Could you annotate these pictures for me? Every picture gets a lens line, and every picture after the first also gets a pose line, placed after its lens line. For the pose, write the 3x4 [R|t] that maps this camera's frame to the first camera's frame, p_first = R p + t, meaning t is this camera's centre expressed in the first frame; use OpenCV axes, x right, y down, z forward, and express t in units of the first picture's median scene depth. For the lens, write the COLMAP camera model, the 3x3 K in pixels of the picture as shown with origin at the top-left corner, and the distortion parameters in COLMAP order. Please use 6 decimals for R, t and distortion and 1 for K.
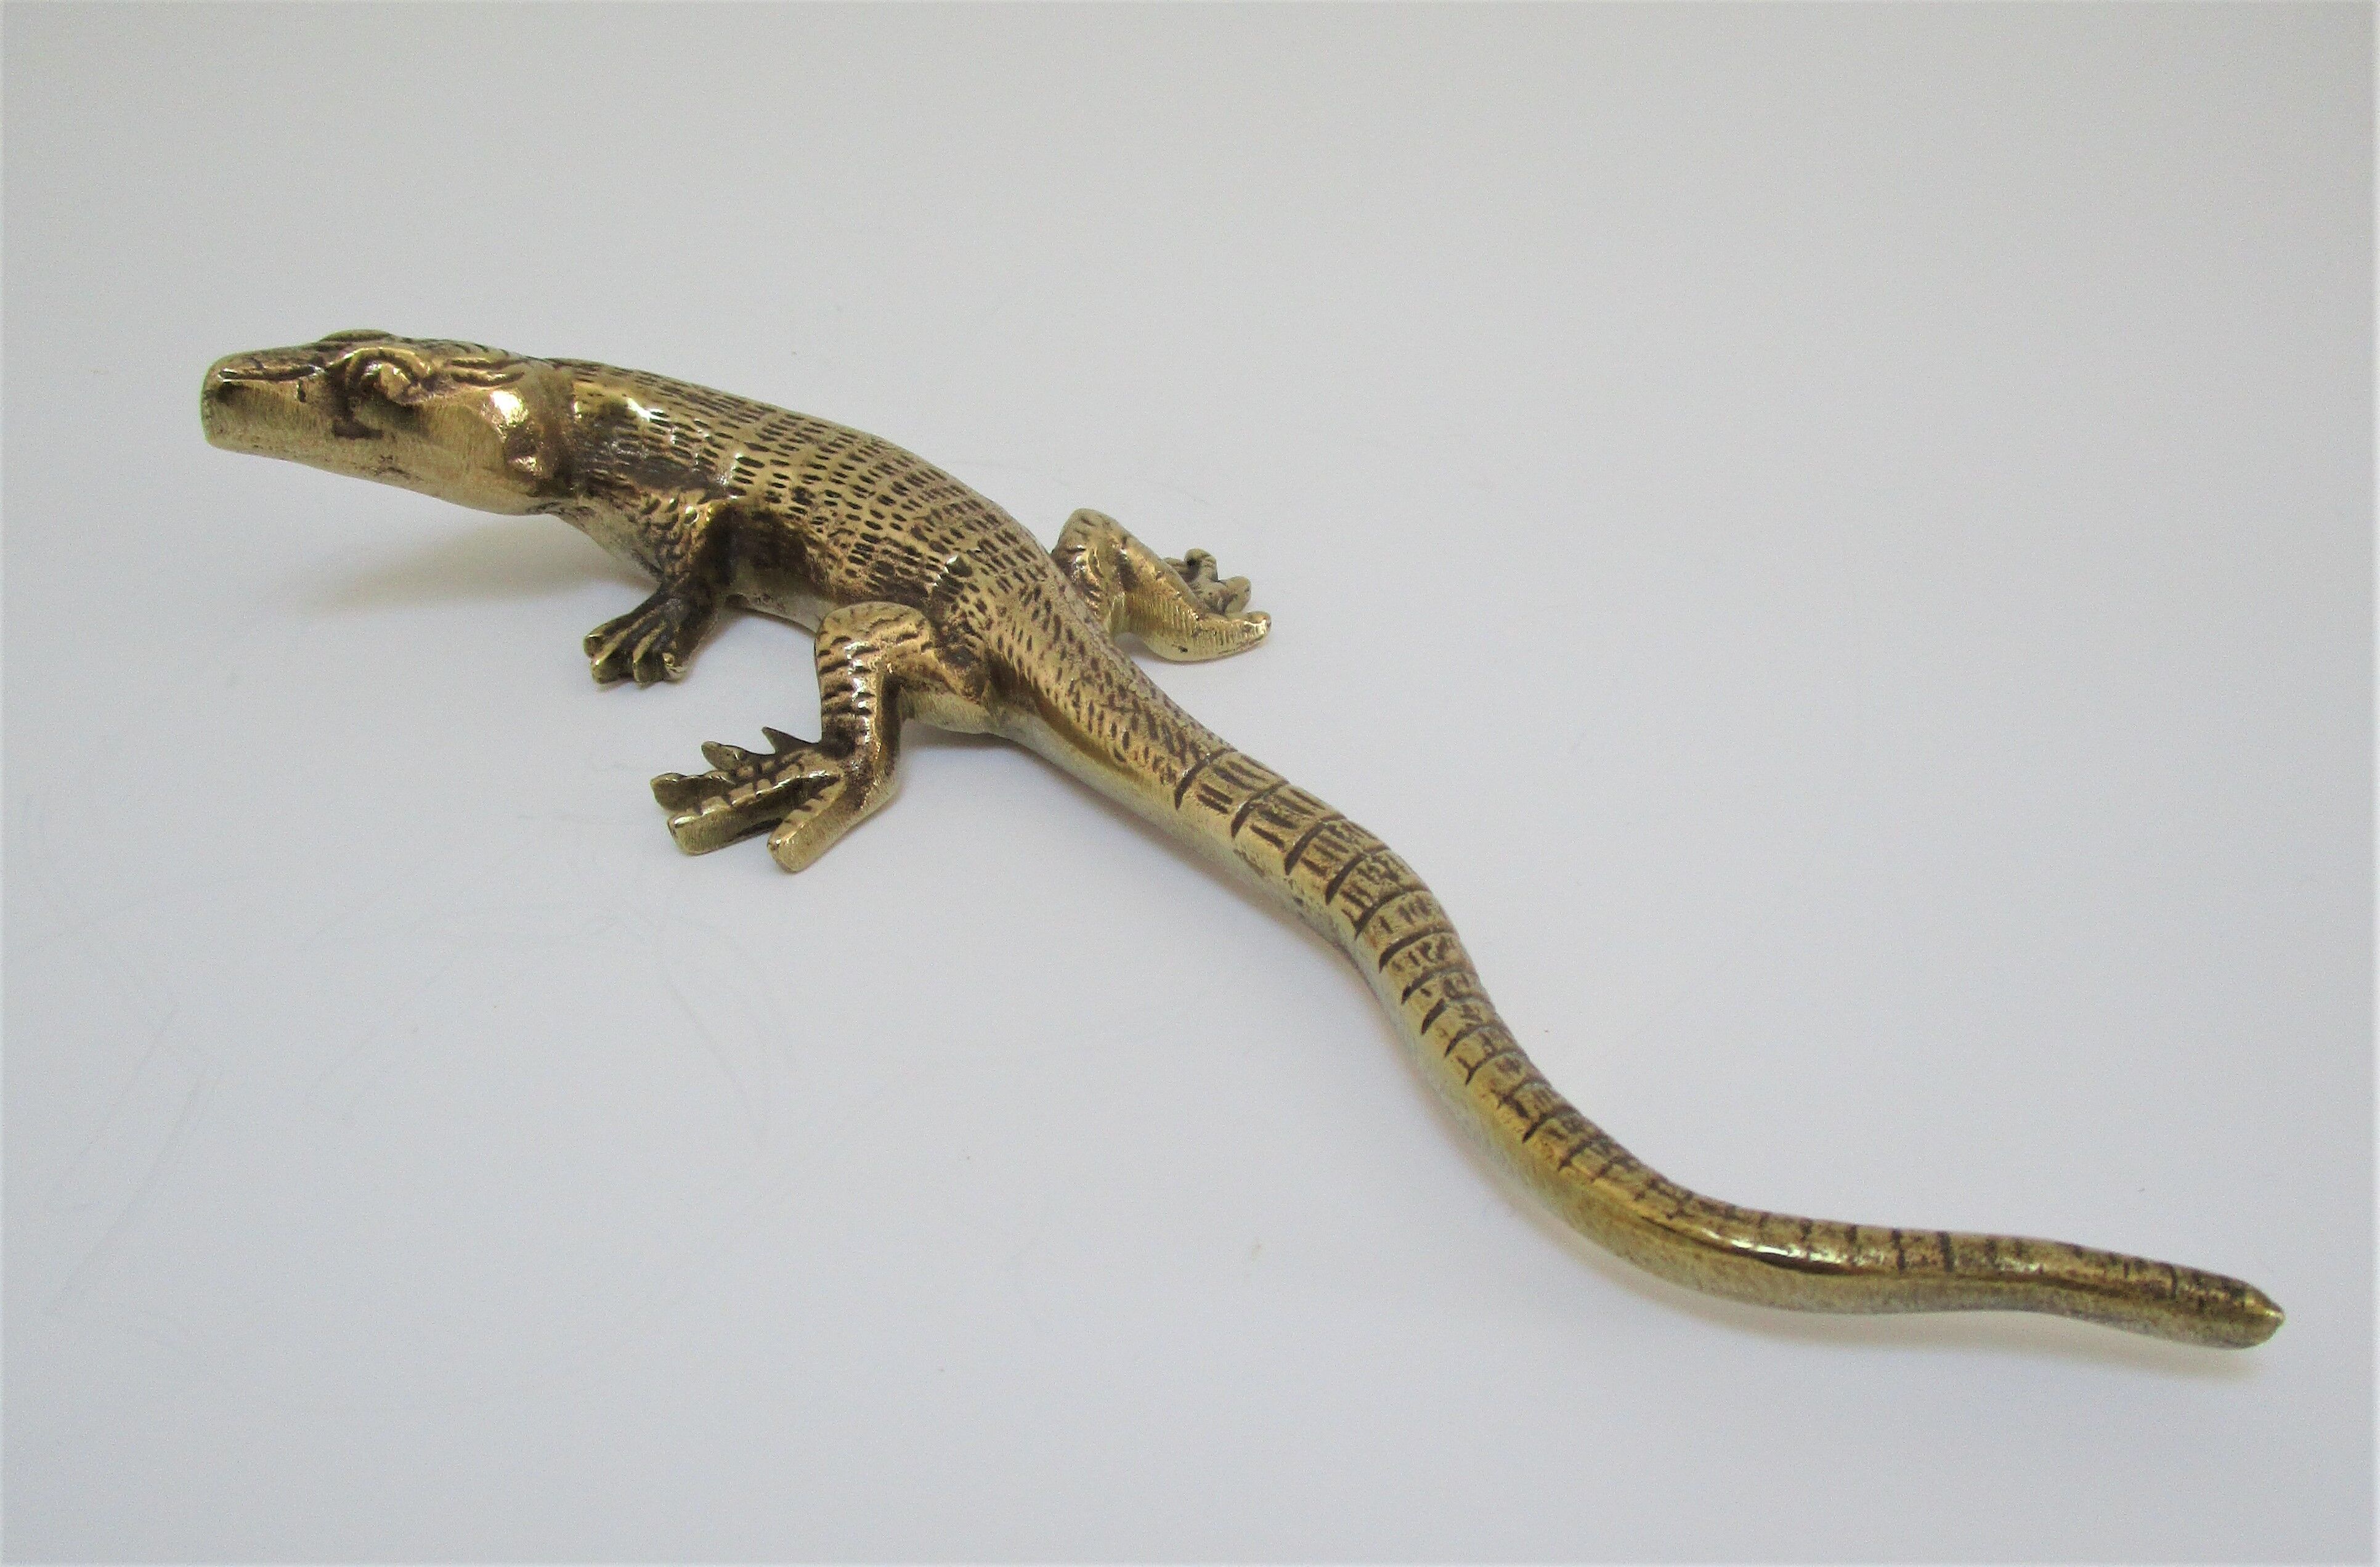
lens RADIAL K [[2291.5, 0, 1209.4], [0, 2291.5, 782.1], [0, 0, 1]] dist [-0.038960, 0.000000]
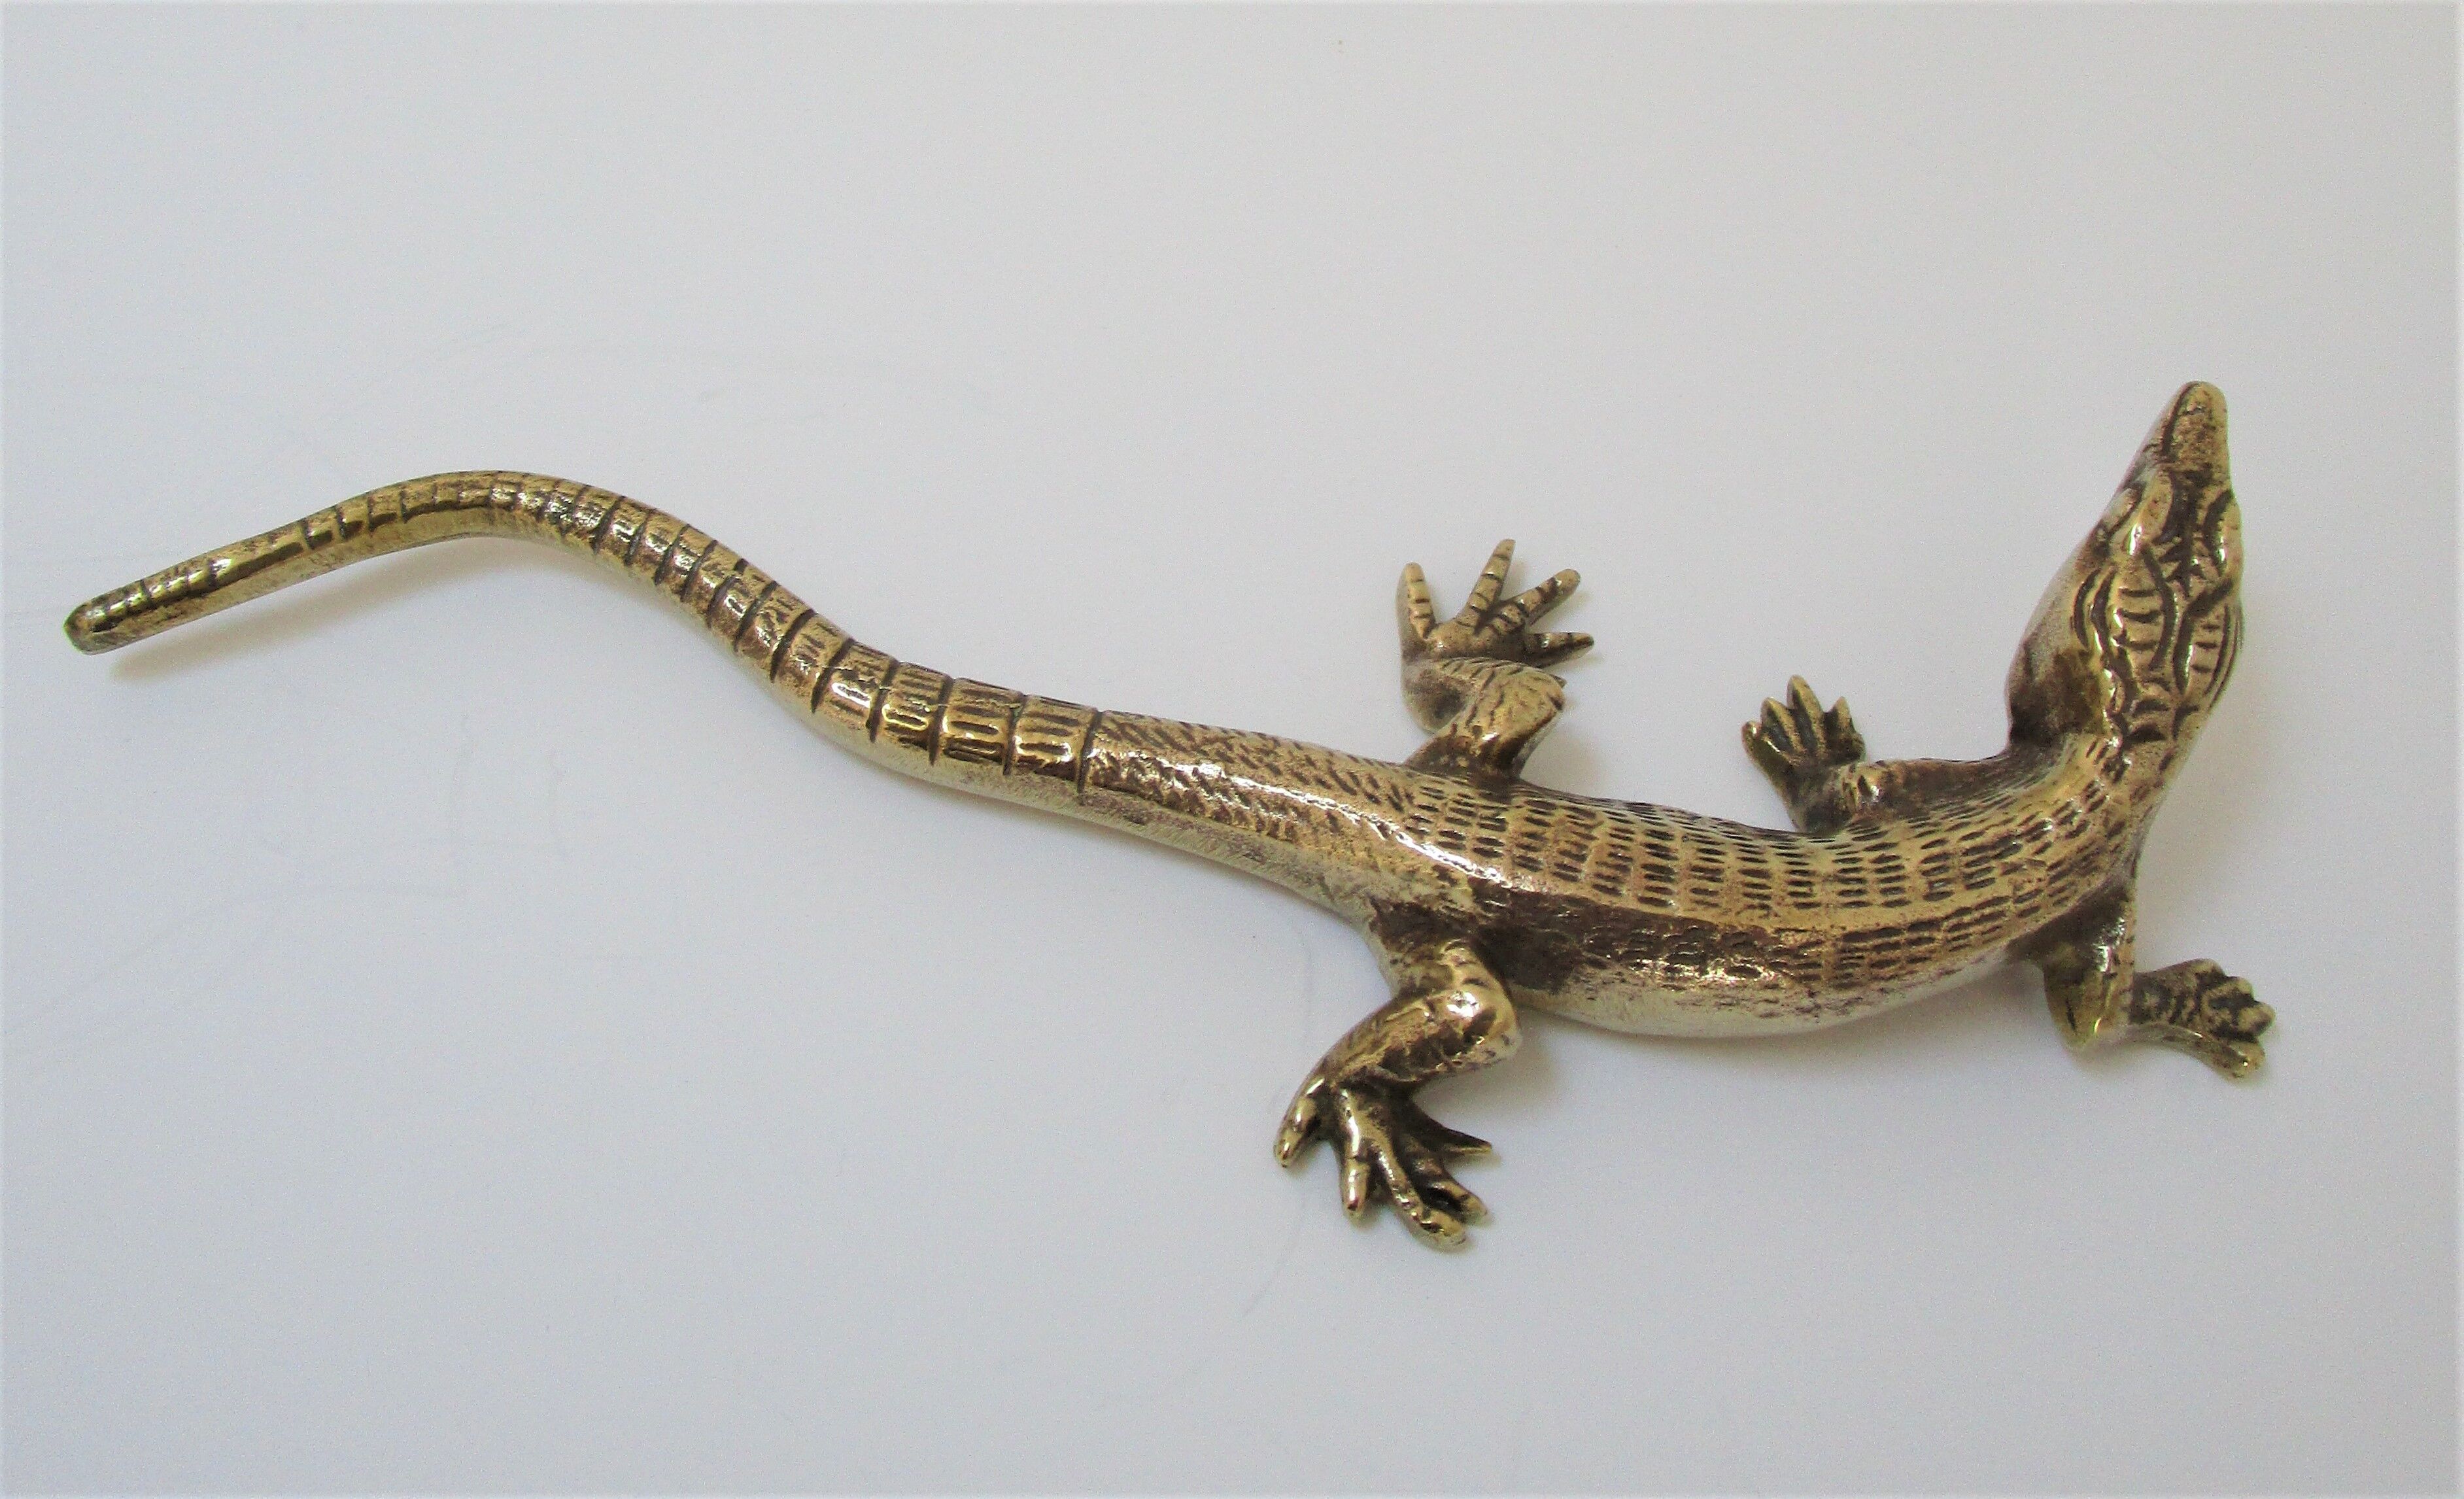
lens RADIAL K [[2353.7, 0, 1192.8], [0, 2353.7, 501.3], [0, 0, 1]] dist [-0.047529, 0.027150]
pose [[-0.827306, 0.432724, -0.358210, 0.272514], [-0.344169, 0.113526, 0.932019, -0.941256], [0.443973, 0.894350, 0.055009, 0.824467]]
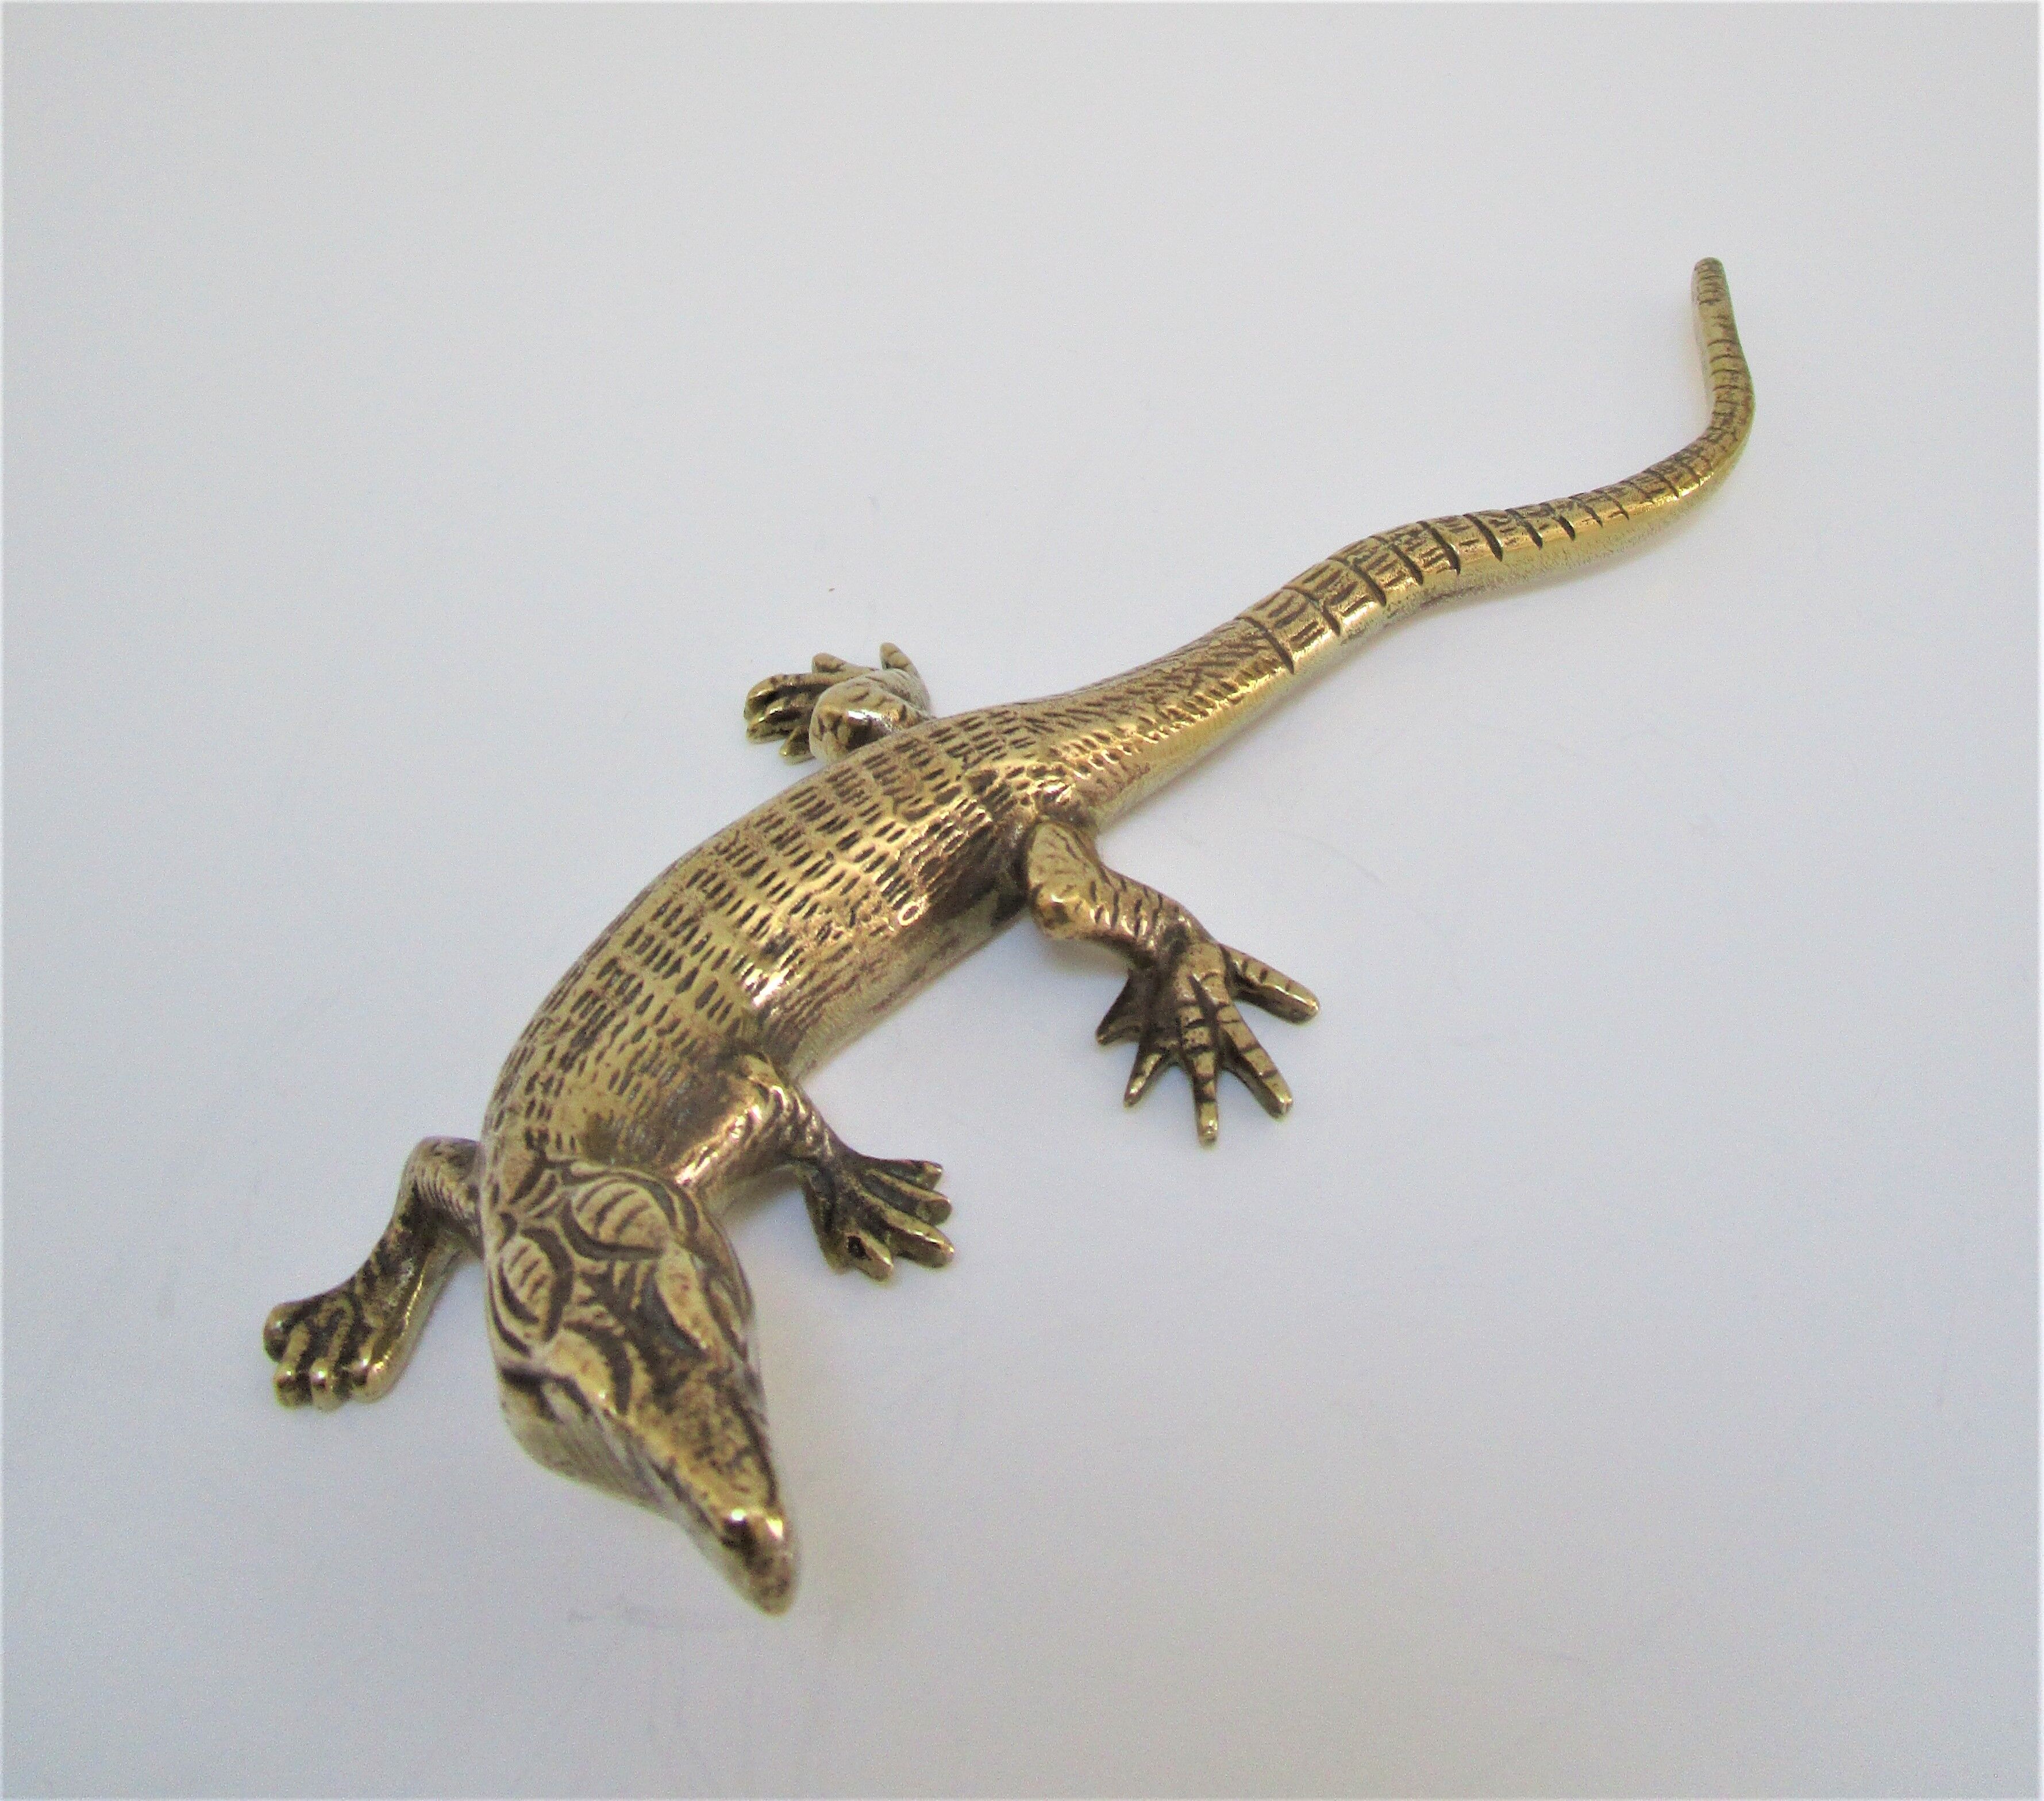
lens RADIAL K [[2066.2, 0, 1109.9], [0, 2066.2, 316.8], [0, 0, 1]] dist [-0.031348, 0.000000]
pose [[0.002750, -0.571886, 0.820329, -0.707392], [0.566097, 0.677120, 0.470151, -0.602153], [-0.824334, 0.463092, 0.325605, 0.621823]]
